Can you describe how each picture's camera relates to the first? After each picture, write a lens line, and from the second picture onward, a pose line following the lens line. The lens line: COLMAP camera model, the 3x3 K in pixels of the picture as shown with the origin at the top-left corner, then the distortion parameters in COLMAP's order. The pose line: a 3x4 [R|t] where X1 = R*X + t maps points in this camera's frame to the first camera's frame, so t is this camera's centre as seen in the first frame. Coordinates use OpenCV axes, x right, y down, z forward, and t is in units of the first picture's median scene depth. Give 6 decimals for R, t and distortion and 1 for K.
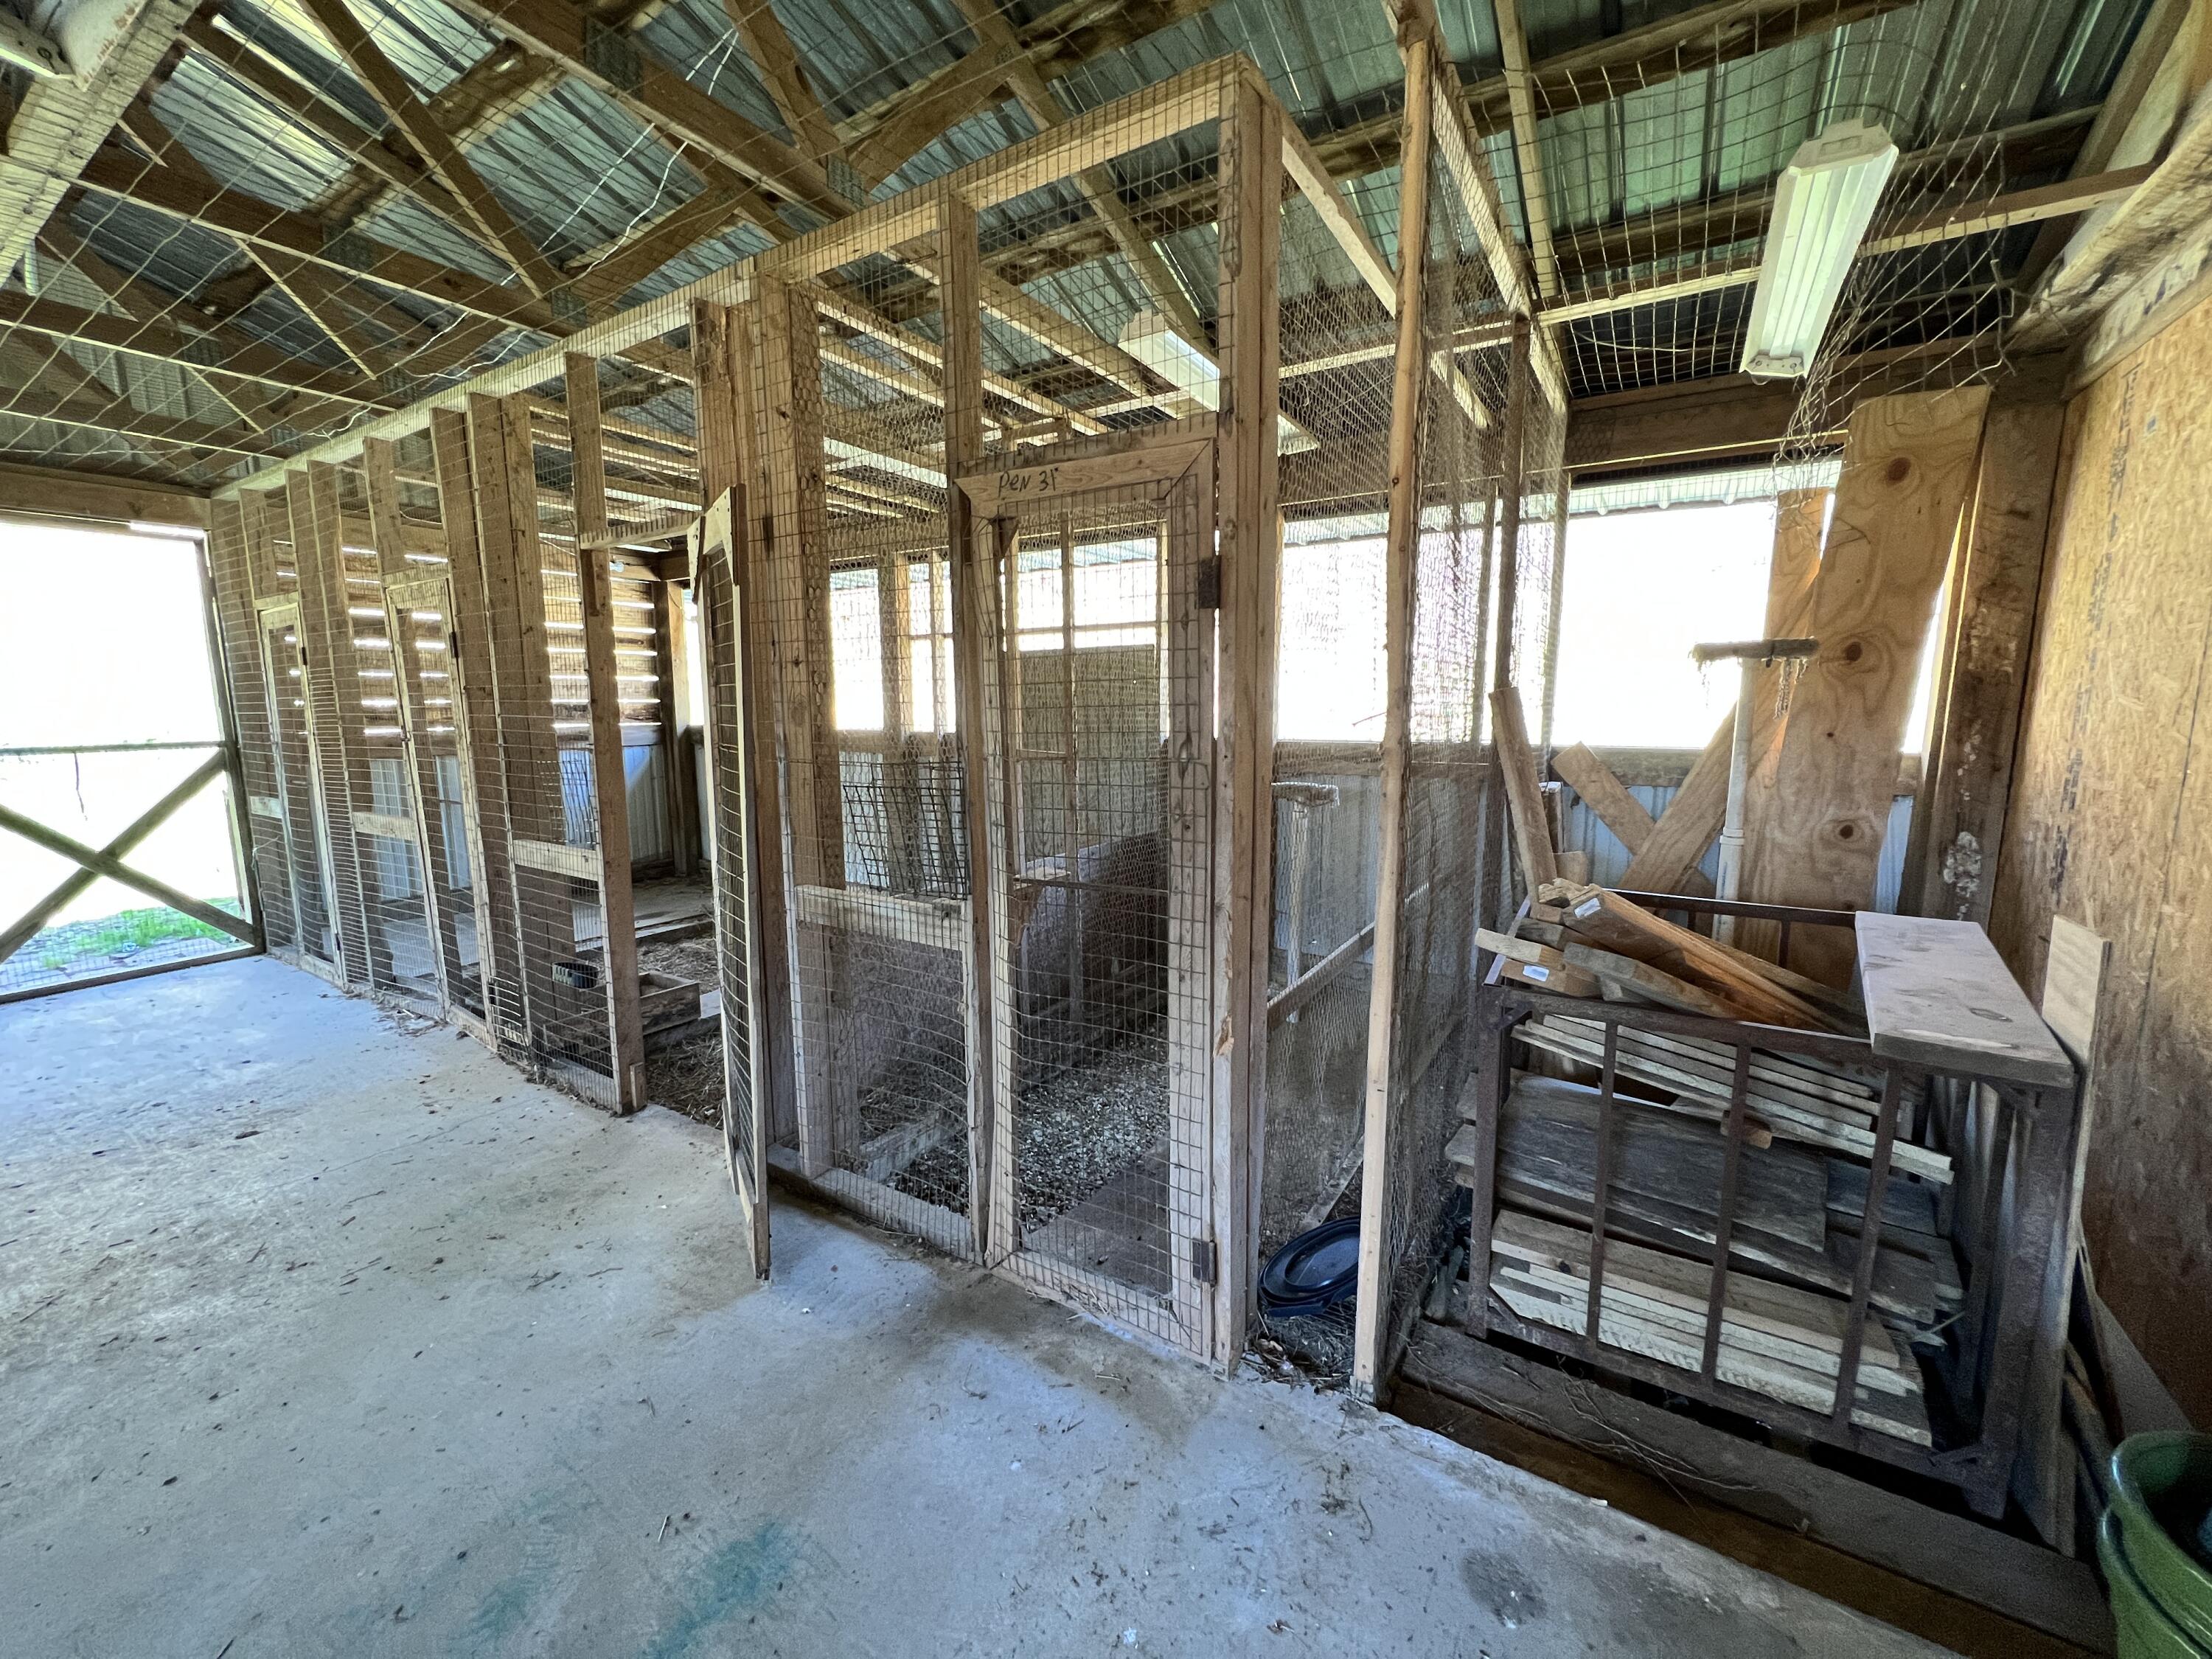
lens RADIAL K [[879.5, 0, 1103.9], [0, 879.5, 827.7], [0, 0, 1]] dist [-0.000226, -0.000001]
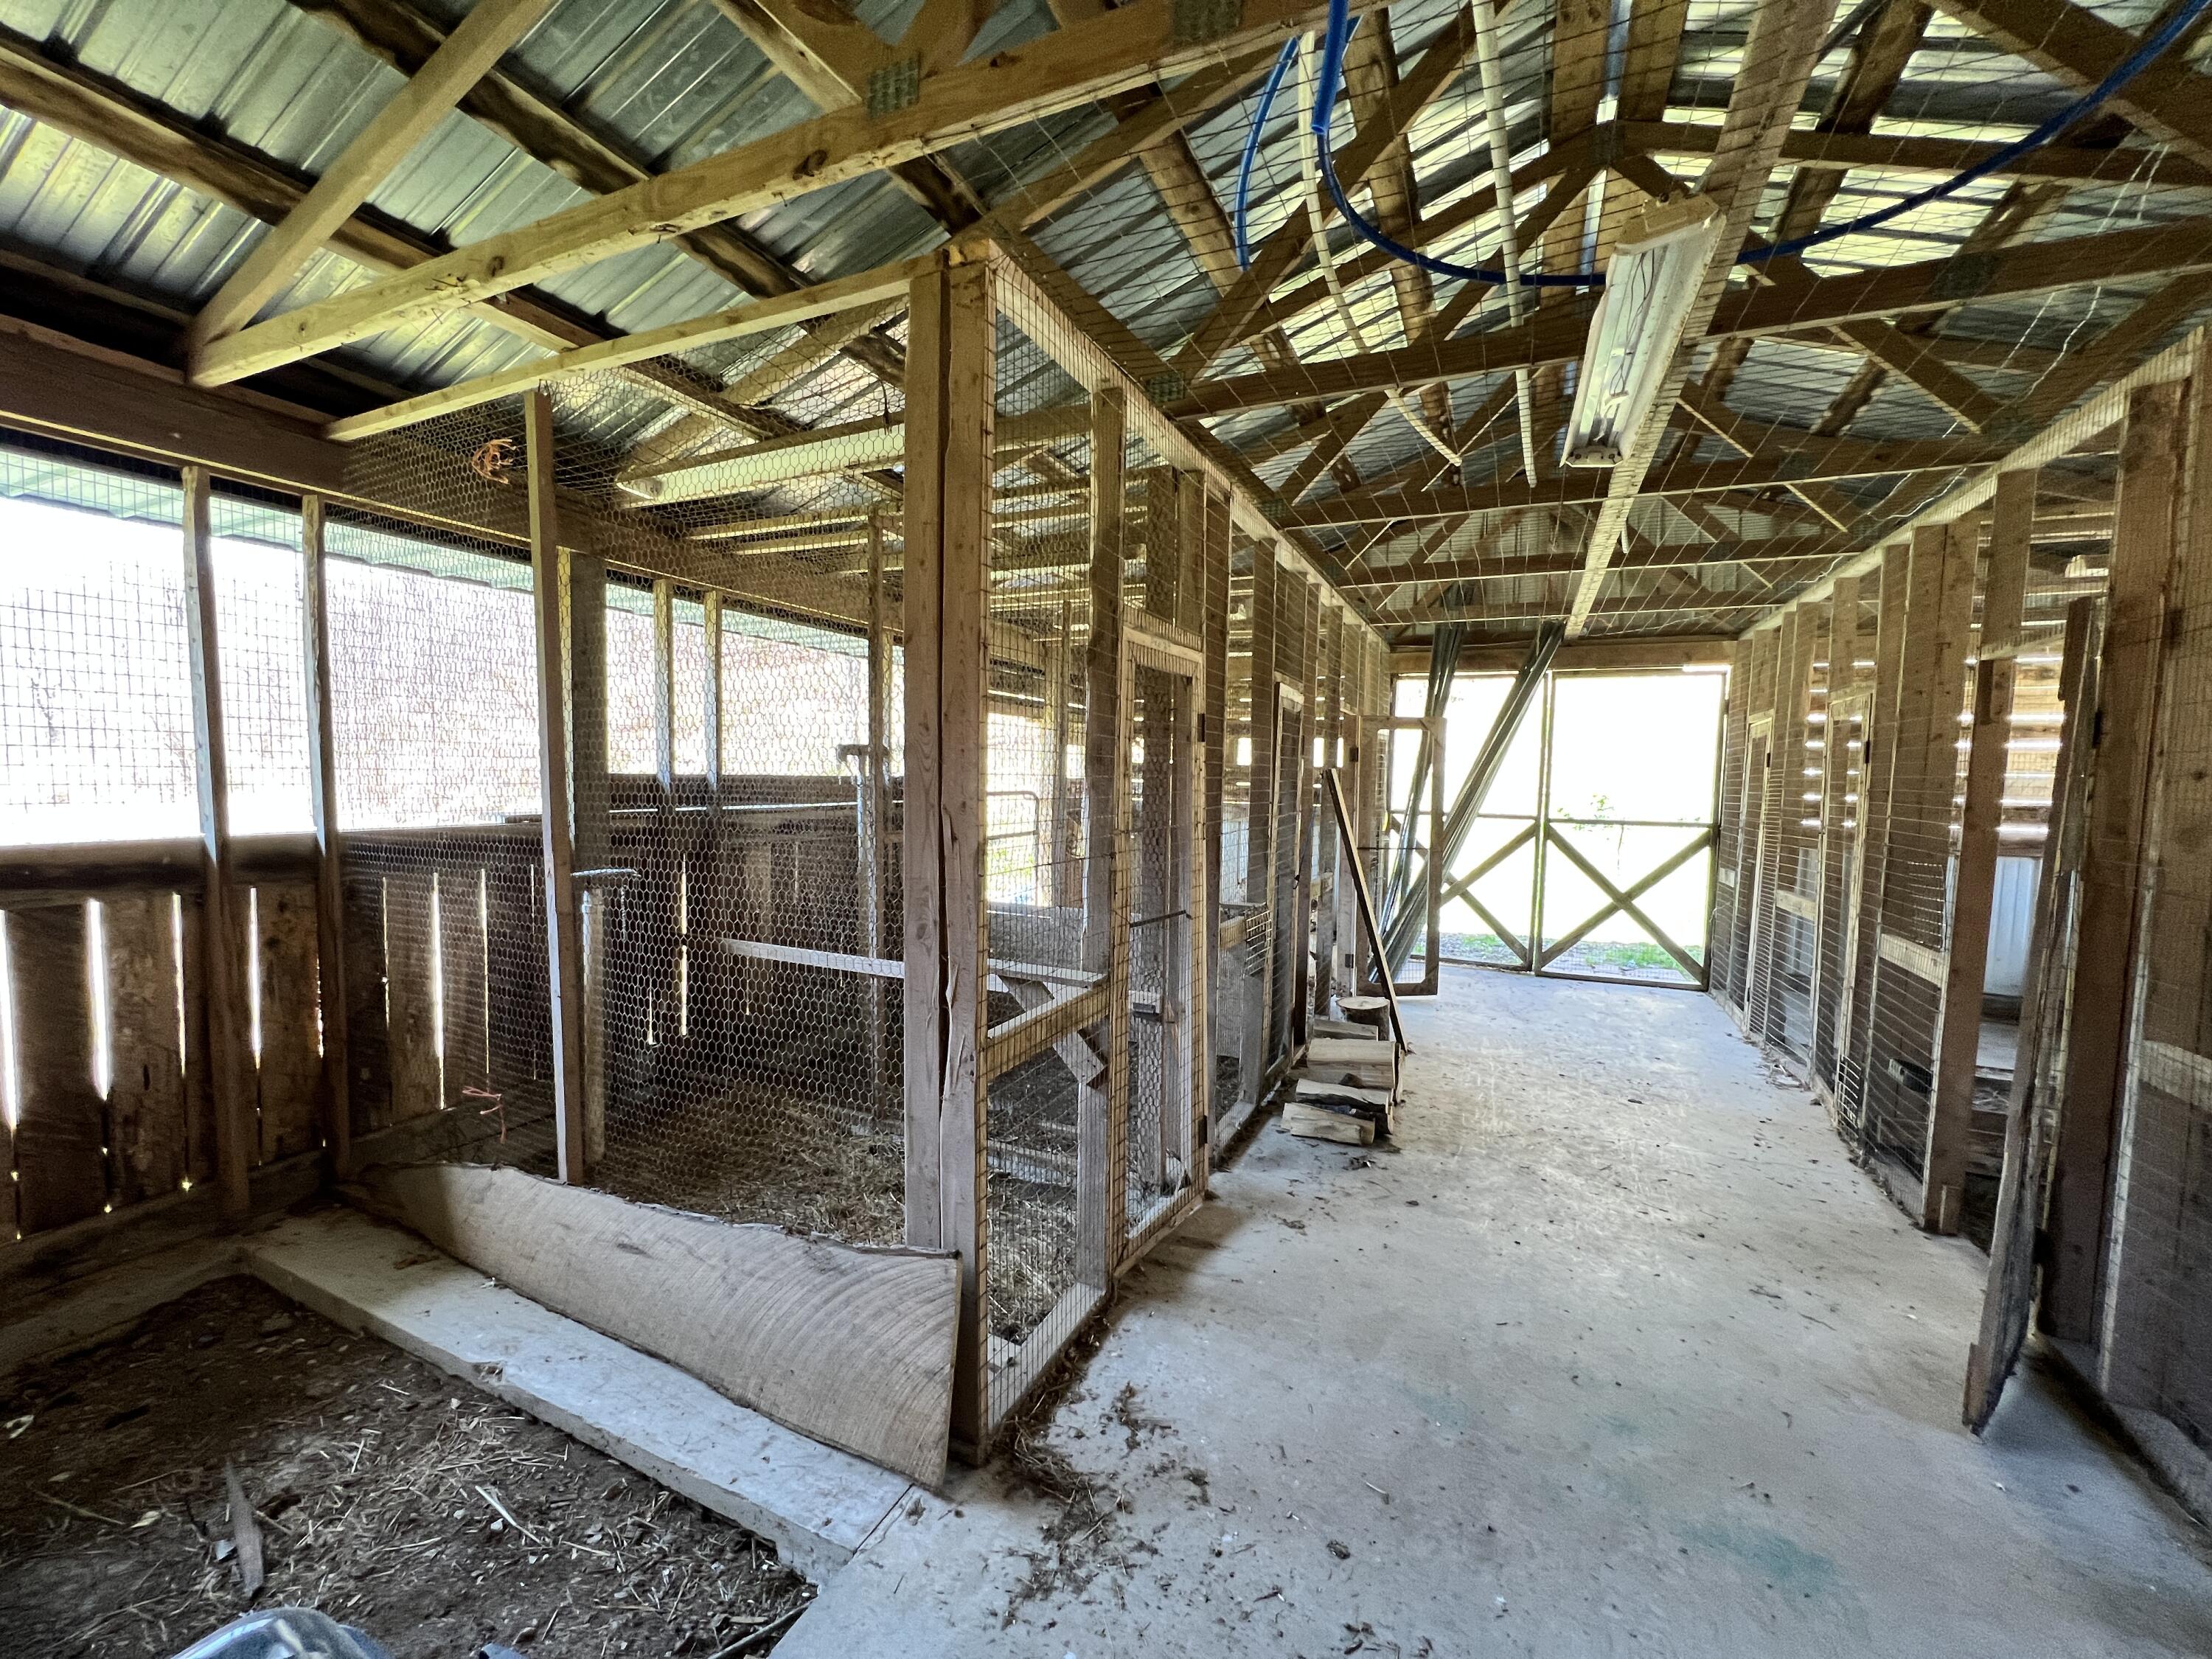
lens RADIAL K [[879.5, 0, 1103.9], [0, 879.5, 827.7], [0, 0, 1]] dist [-0.000226, -0.000001]
pose [[0.131044, 0.068063, -0.989037, 0.238193], [-0.166467, 0.984986, 0.045727, -0.003702], [0.977300, 0.158650, 0.140406, -0.083080]]
